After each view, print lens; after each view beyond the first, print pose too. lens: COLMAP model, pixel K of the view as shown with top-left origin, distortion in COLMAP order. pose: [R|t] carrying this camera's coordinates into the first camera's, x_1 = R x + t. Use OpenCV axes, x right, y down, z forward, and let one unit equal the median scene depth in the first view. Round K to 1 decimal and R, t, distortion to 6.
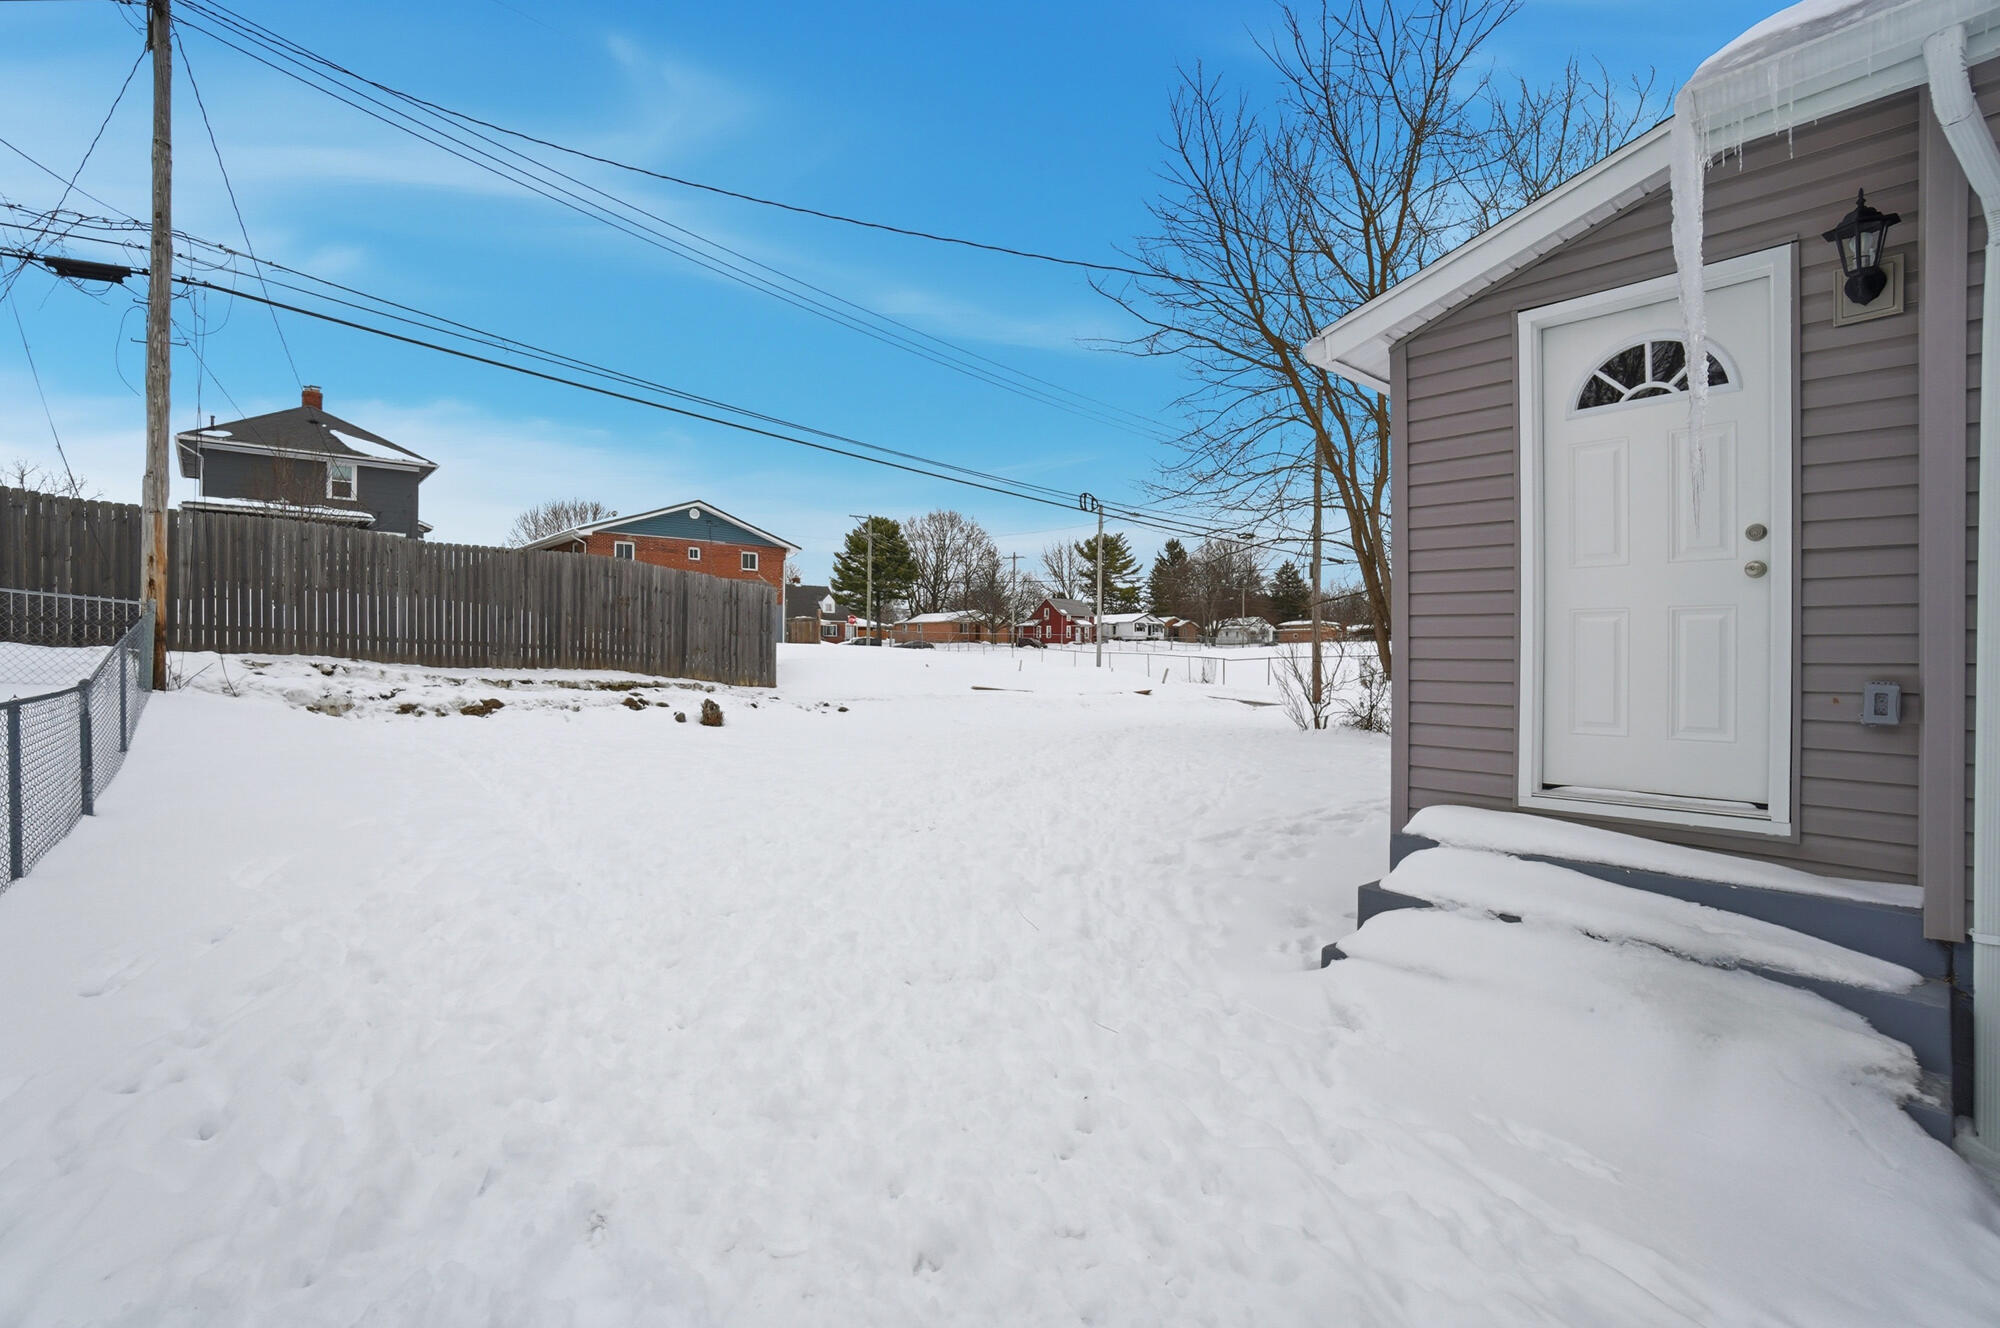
lens RADIAL K [[893.3, 0, 986.1], [0, 893.3, 669.6], [0, 0, 1]] dist [-0.059508, 0.022675]
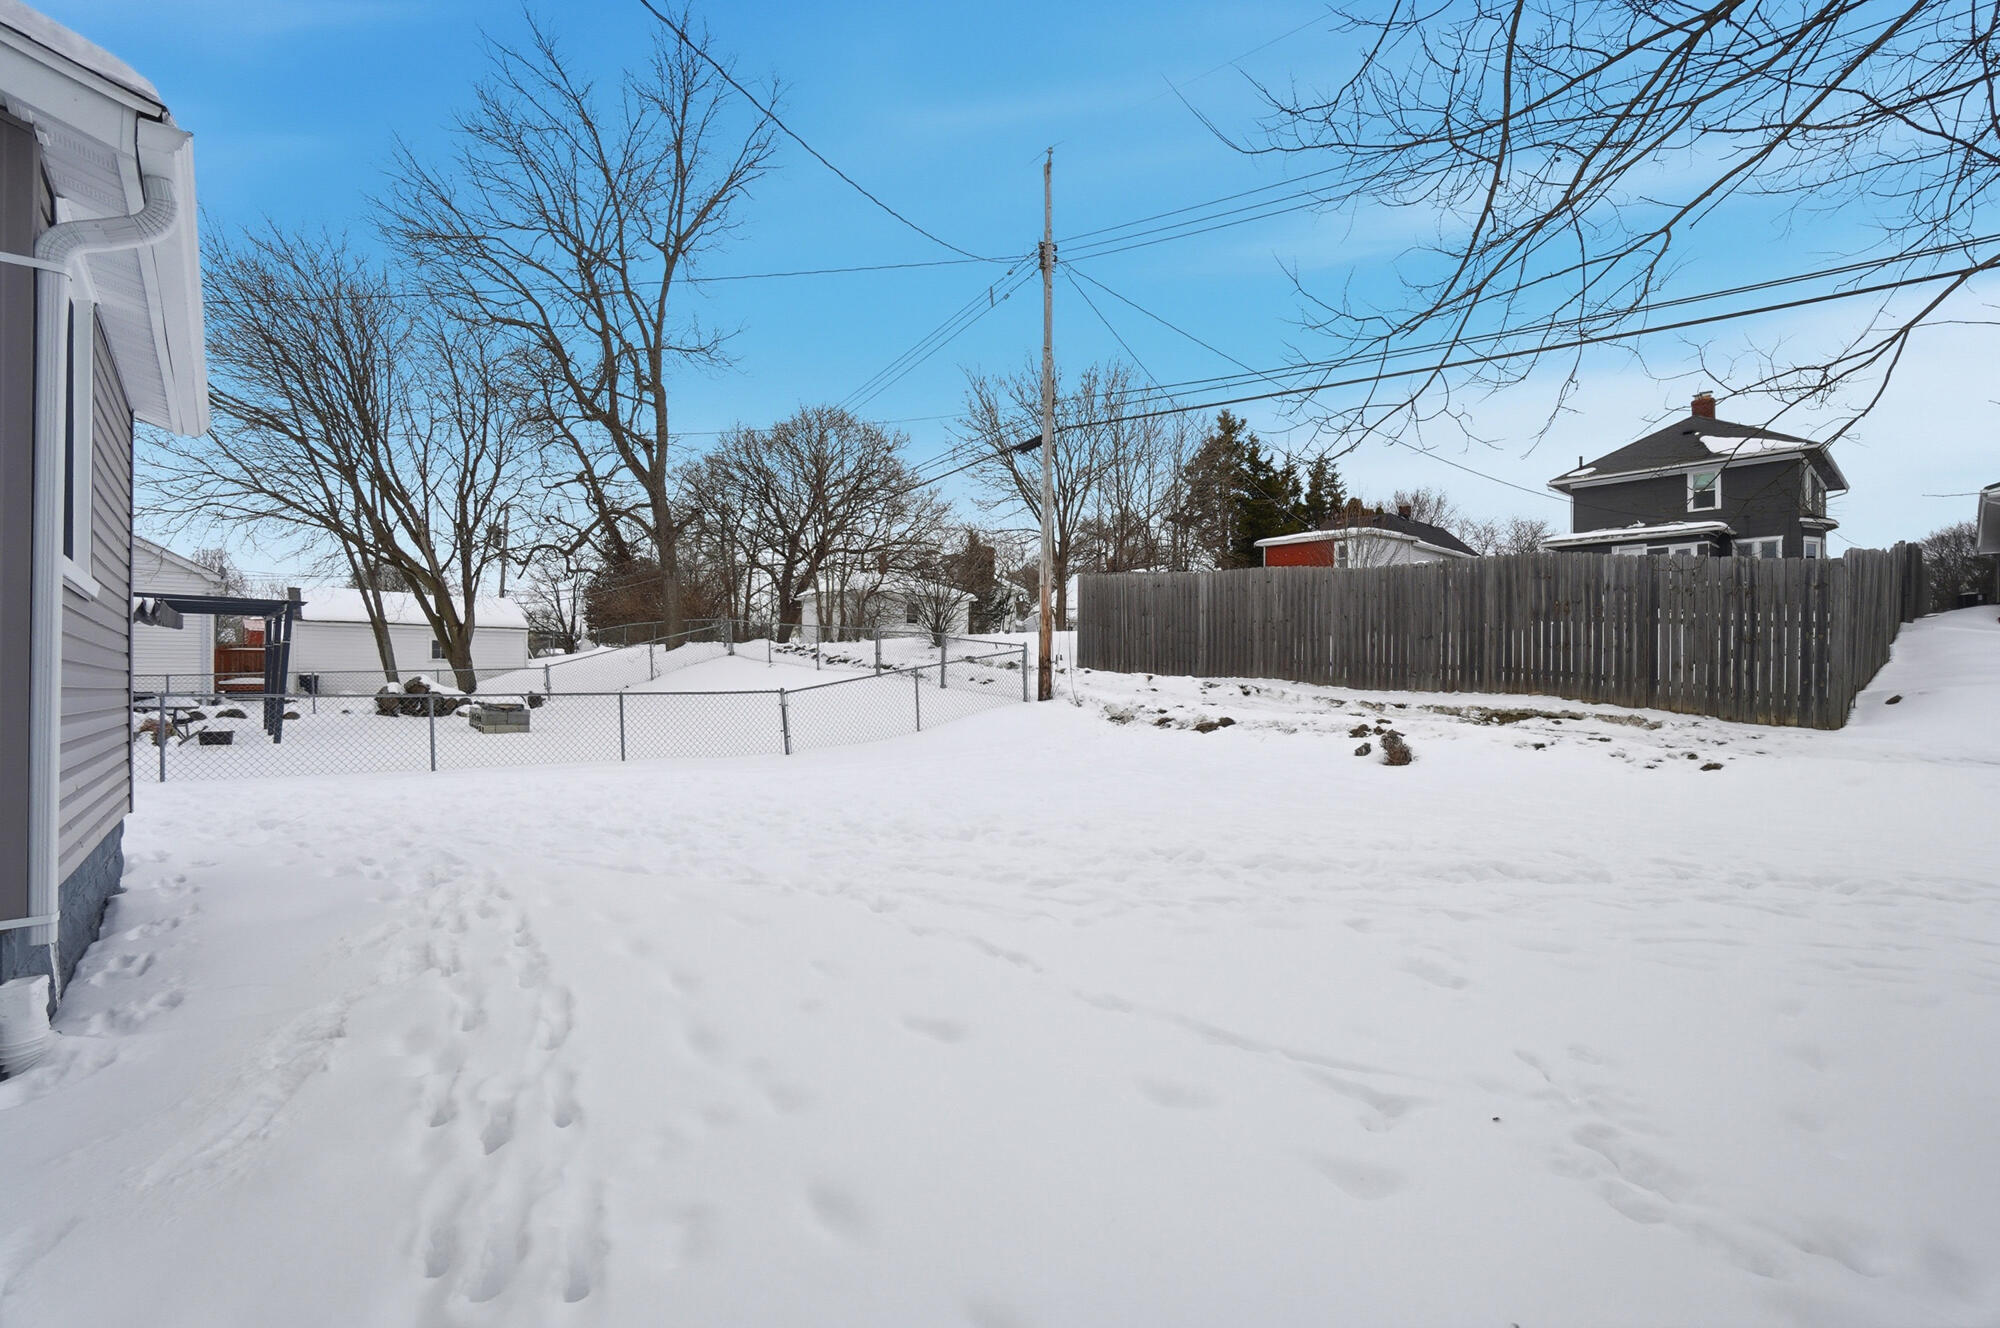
lens RADIAL K [[893.3, 0, 986.1], [0, 893.3, 669.6], [0, 0, 1]] dist [-0.059508, 0.022675]
pose [[-0.034377, -0.015522, -0.999288, 0.375380], [-0.013999, 0.999789, -0.015048, -0.003759], [0.999311, 0.013471, -0.034587, 0.525356]]
